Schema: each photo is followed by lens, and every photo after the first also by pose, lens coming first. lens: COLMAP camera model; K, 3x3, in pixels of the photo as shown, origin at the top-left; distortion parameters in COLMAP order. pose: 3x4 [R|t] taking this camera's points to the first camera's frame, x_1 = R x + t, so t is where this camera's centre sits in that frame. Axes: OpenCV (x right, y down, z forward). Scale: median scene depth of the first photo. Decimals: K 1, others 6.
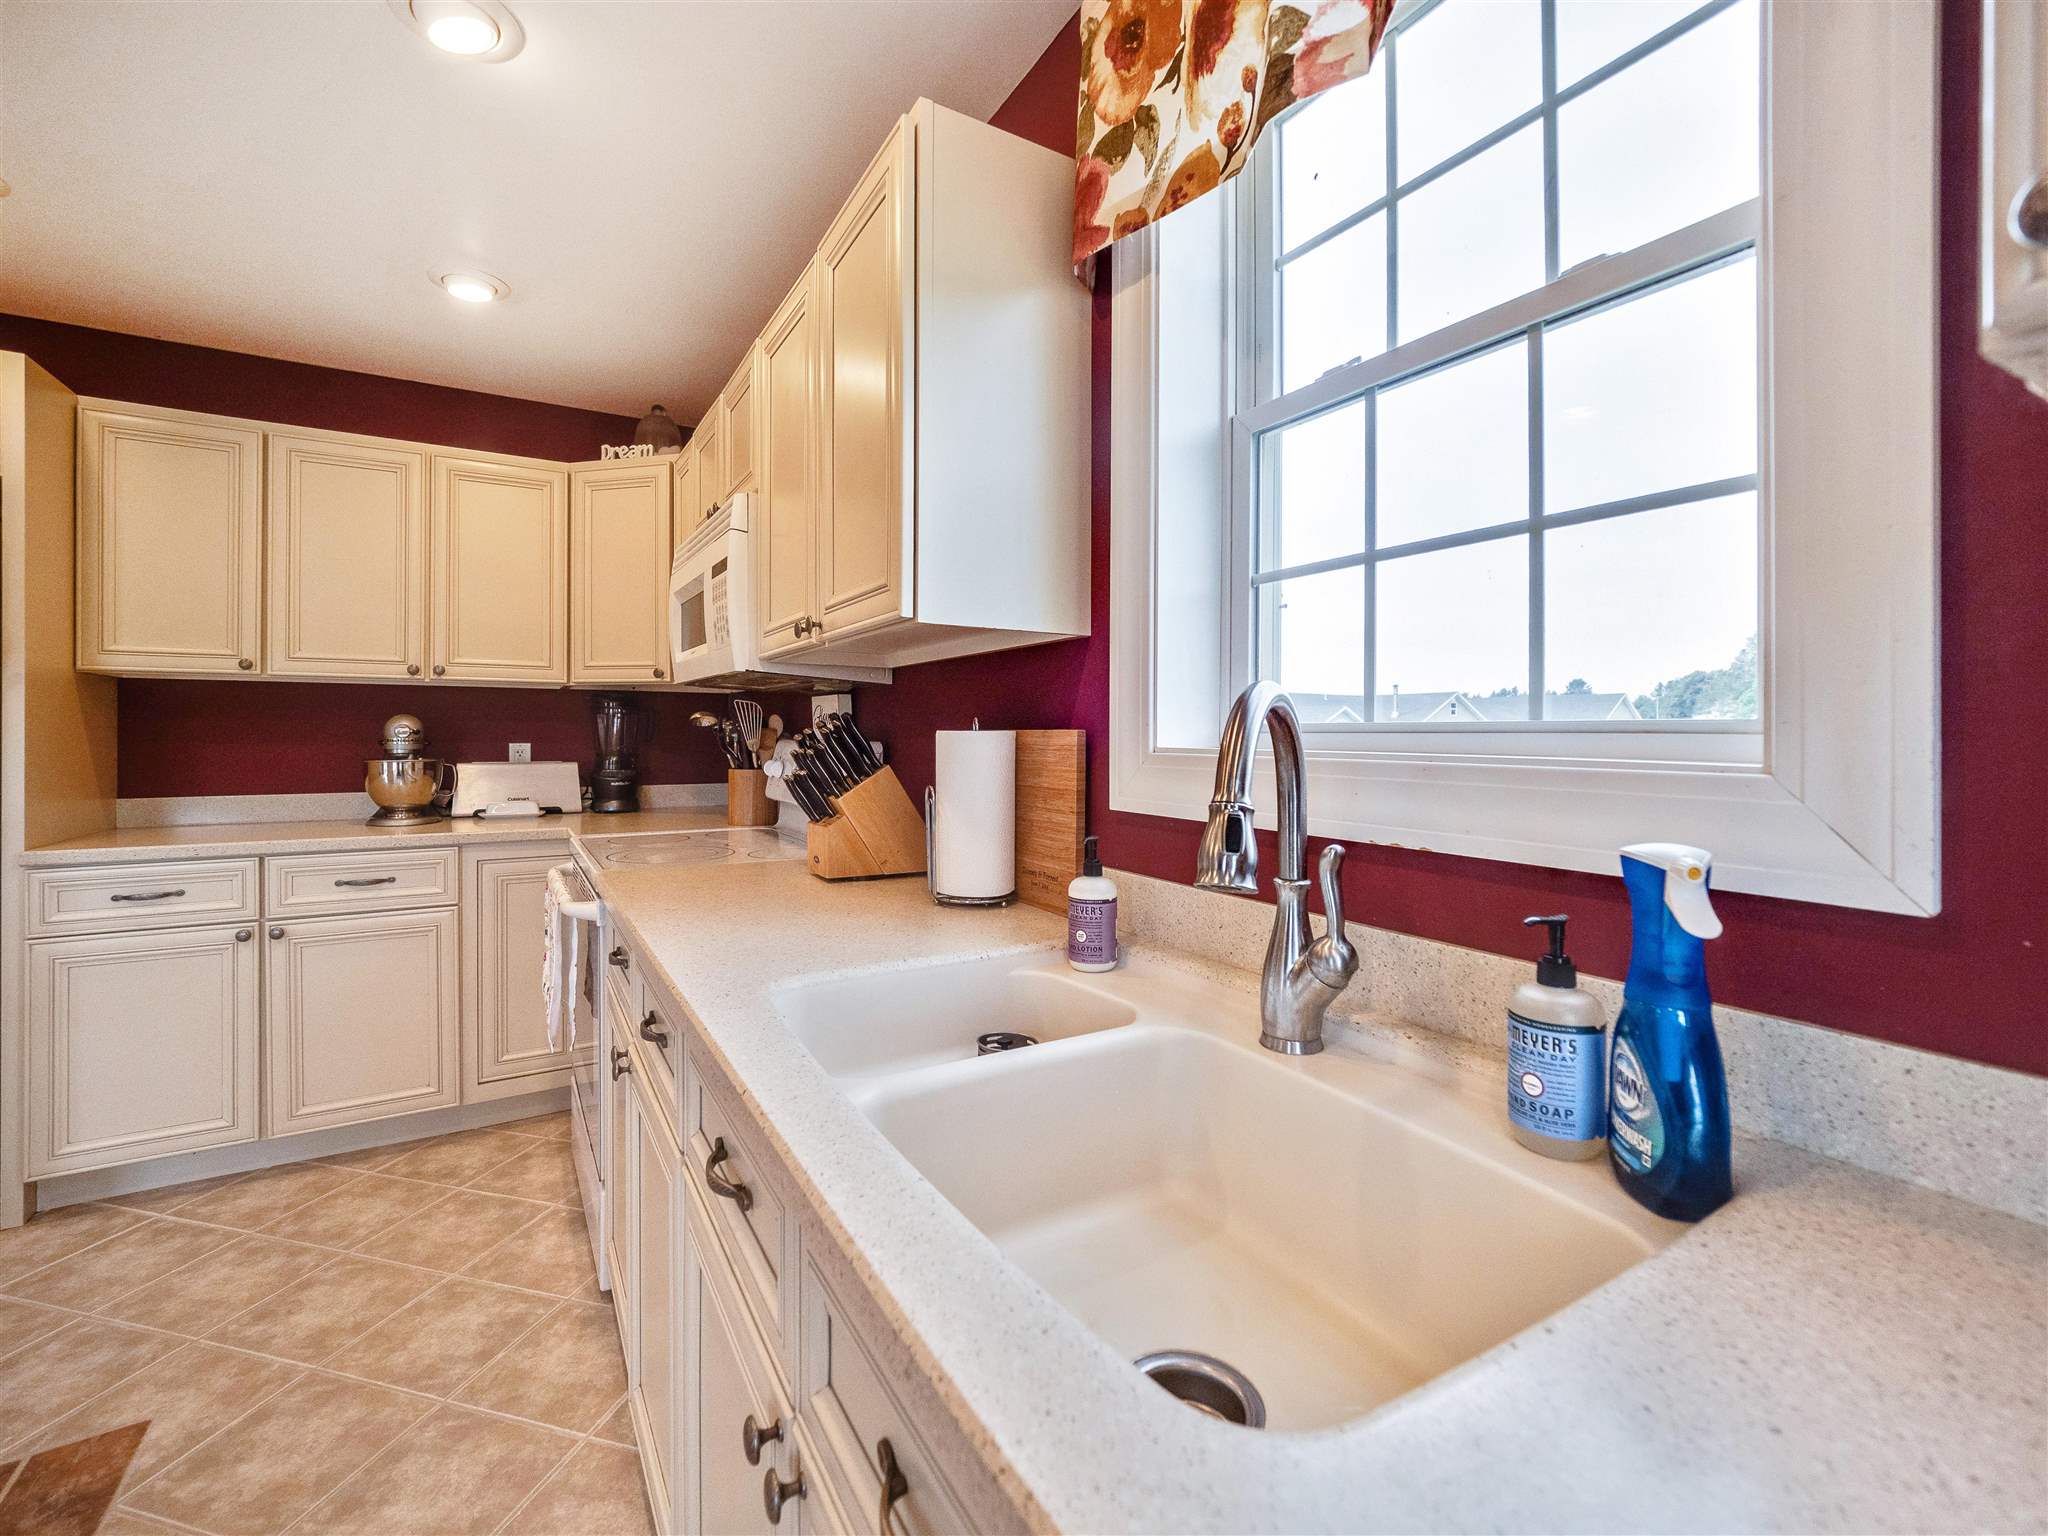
lens RADIAL K [[910.6, 0, 999.8], [0, 910.6, 726.4], [0, 0, 1]] dist [-0.003038, -0.000845]
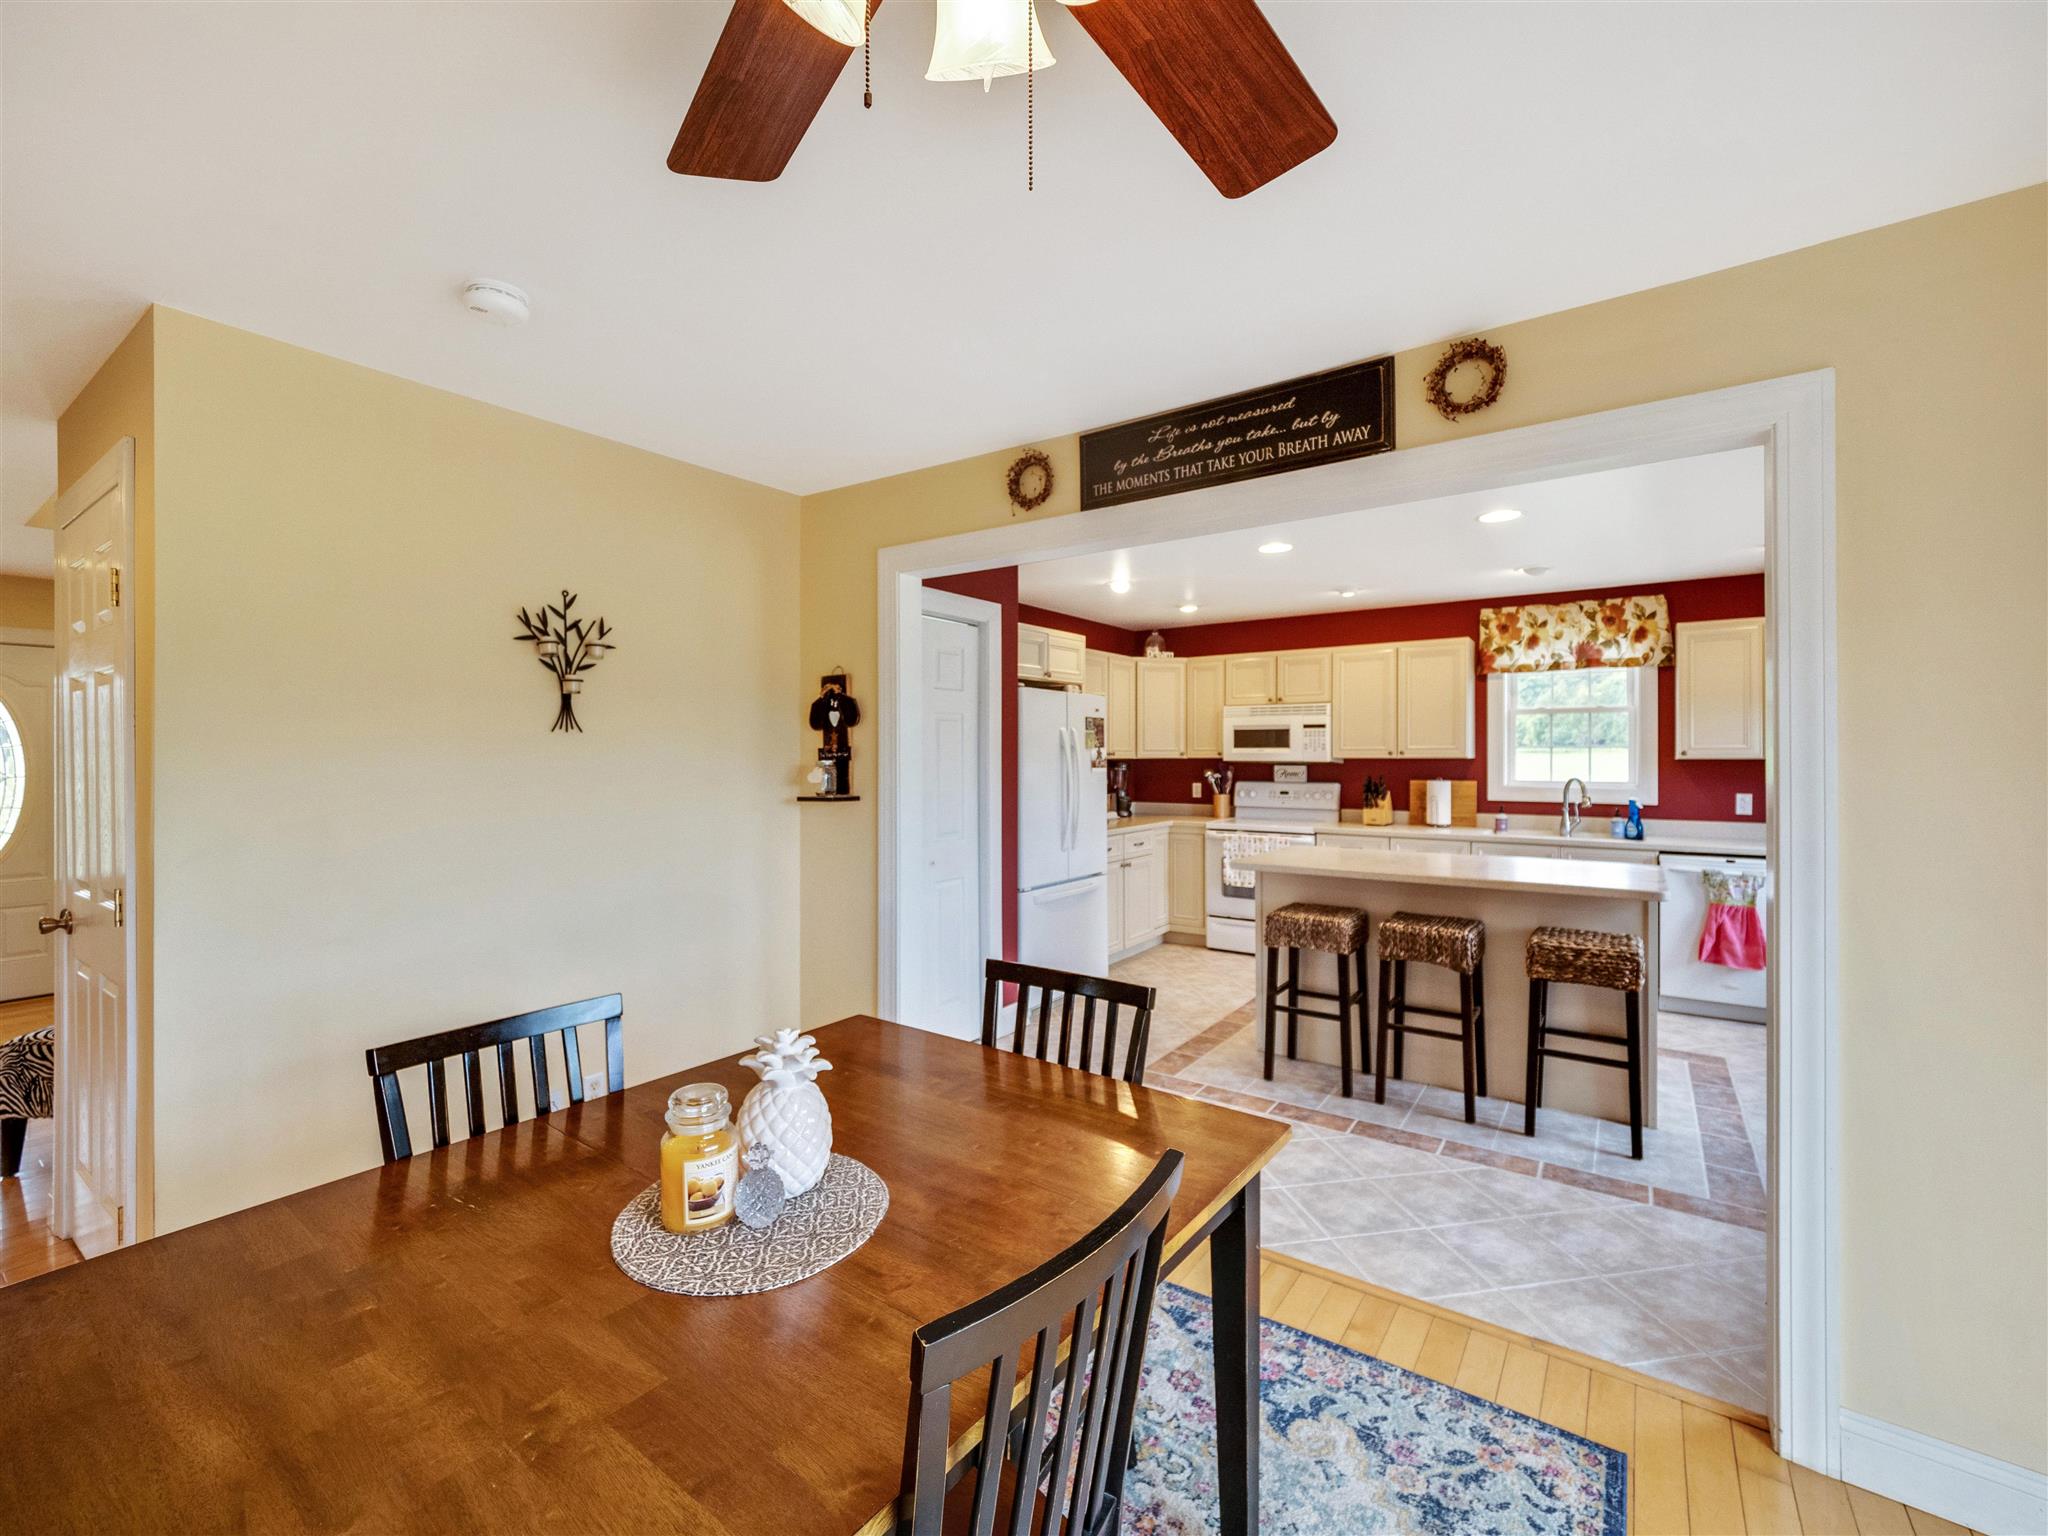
lens RADIAL K [[910.6, 0, 1022.9], [0, 910.6, 753.1], [0, 0, 1]] dist [-0.003038, -0.000845]
pose [[0.903349, -0.003389, 0.428894, -2.324872], [0.000491, 0.999976, 0.006867, -0.101093], [-0.428907, -0.005993, 0.903329, -1.211376]]
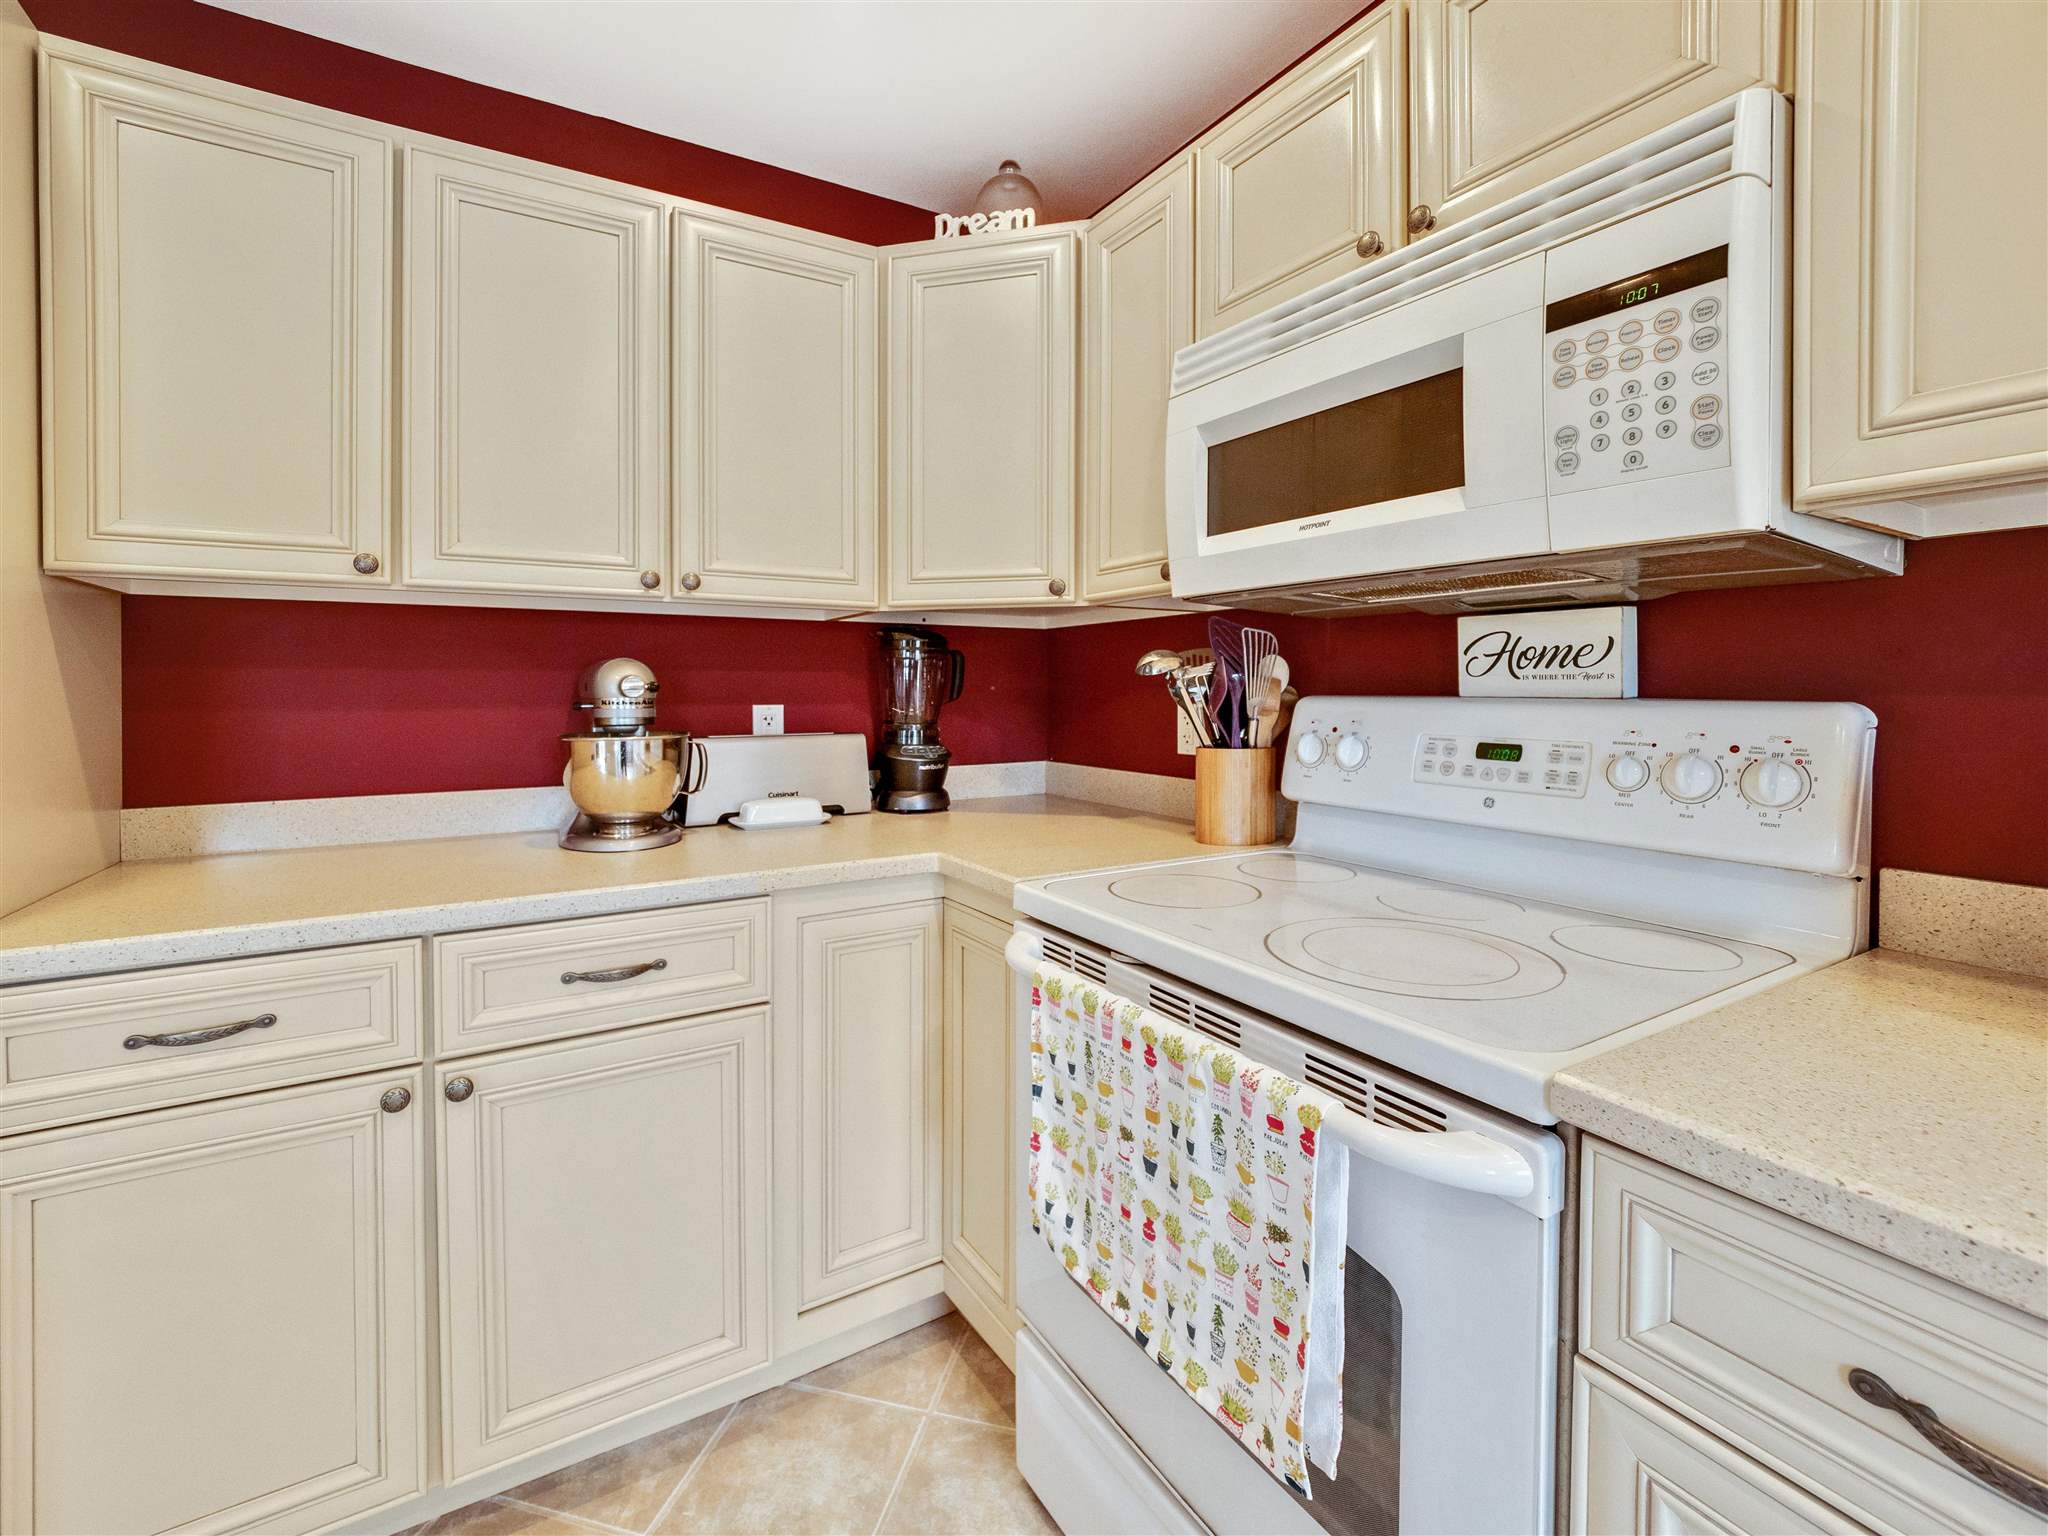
lens RADIAL K [[910.6, 0, 1014.7], [0, 910.6, 696.3], [0, 0, 1]] dist [-0.003038, -0.000845]
pose [[0.999750, -0.003674, 0.022042, -0.566826], [0.003282, 0.999836, 0.017809, 0.004357], [-0.022103, -0.017733, 0.999598, 0.562324]]
